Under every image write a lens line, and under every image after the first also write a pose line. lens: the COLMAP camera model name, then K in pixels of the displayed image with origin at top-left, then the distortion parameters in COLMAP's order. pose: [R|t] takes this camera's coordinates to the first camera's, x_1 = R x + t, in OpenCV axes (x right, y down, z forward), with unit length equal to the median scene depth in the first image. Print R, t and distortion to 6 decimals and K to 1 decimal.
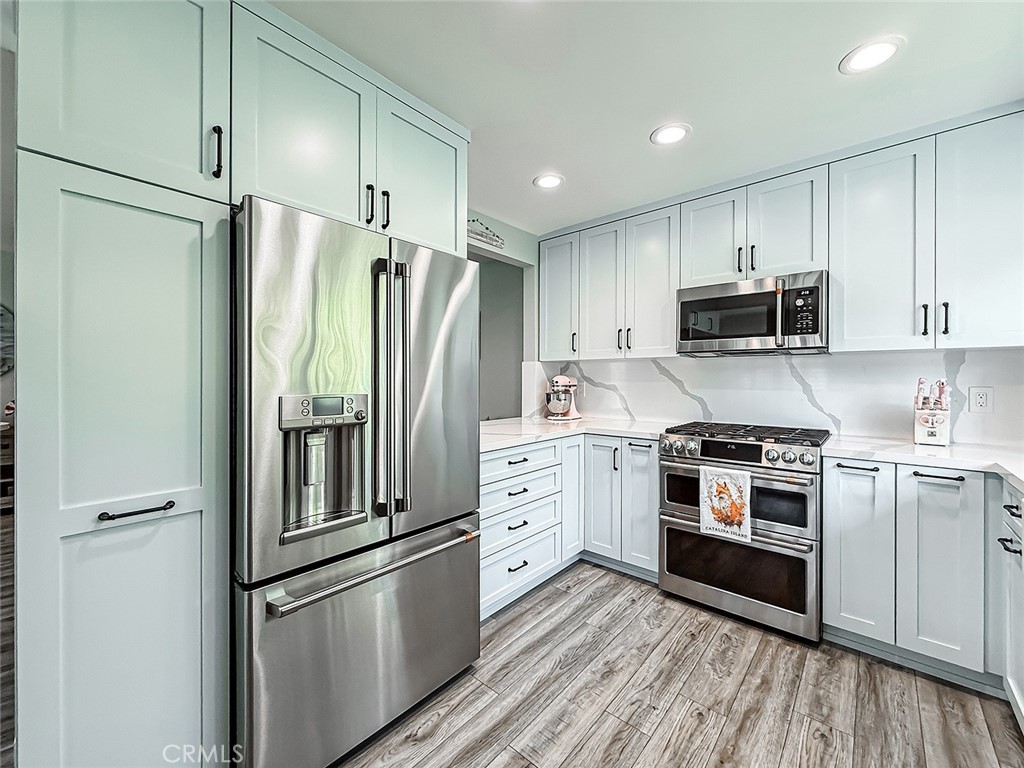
lens RADIAL K [[414.0, 0, 507.7], [0, 414.0, 376.0], [0, 0, 1]] dist [0.000997, 0.000162]
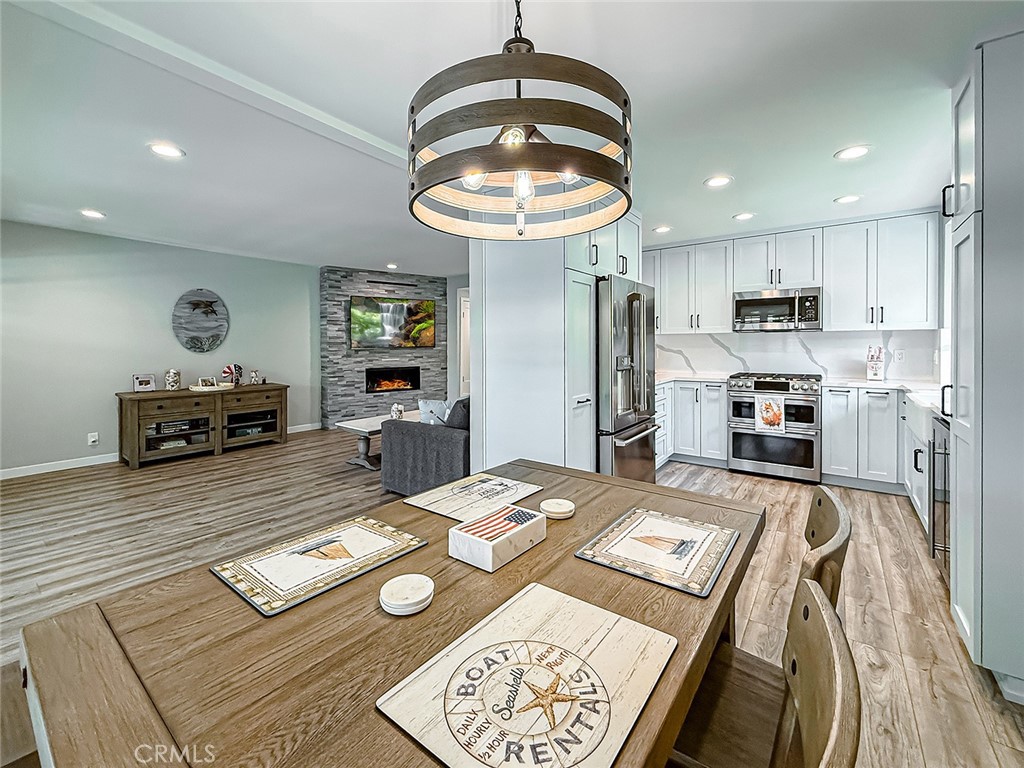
lens RADIAL K [[429.6, 0, 502.3], [0, 429.6, 347.6], [0, 0, 1]] dist [0.001505, 0.000063]
pose [[0.997483, -0.008979, 0.070336, -0.798372], [0.008230, 0.999906, 0.010928, -0.018569], [-0.070428, -0.010322, 0.997463, -0.821849]]
